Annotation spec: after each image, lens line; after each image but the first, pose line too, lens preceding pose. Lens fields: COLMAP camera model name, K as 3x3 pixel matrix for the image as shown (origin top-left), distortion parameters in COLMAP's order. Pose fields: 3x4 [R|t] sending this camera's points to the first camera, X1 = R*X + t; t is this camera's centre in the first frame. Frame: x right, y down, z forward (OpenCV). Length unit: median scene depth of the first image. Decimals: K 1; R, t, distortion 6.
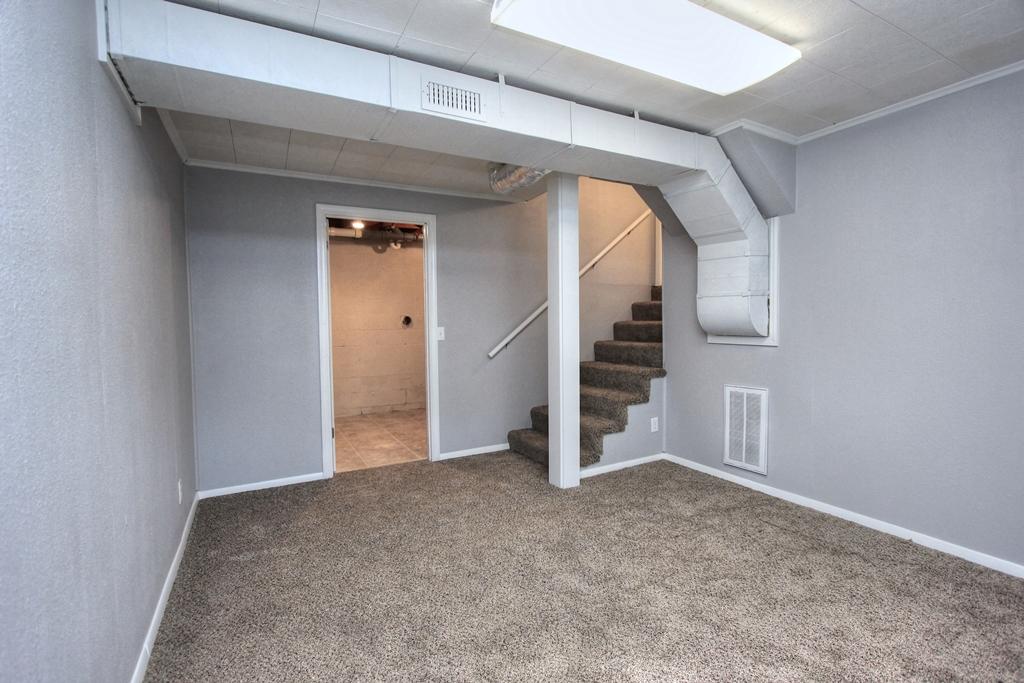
lens RADIAL K [[470.2, 0, 510.7], [0, 470.2, 343.6], [0, 0, 1]] dist [-0.015939, 0.002688]
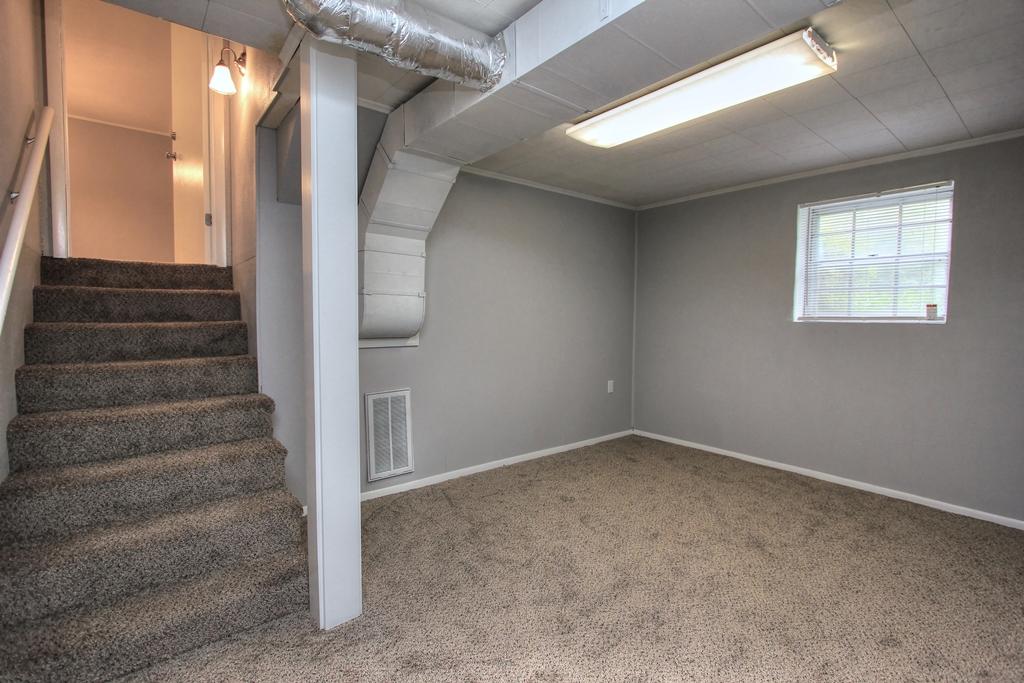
lens RADIAL K [[470.2, 0, 510.0], [0, 470.2, 338.5], [0, 0, 1]] dist [-0.015939, 0.002688]
pose [[-0.179341, -0.034848, 0.983170, -0.488333], [0.050293, 0.997741, 0.044538, -0.044616], [-0.982501, 0.057434, -0.177183, 0.936555]]
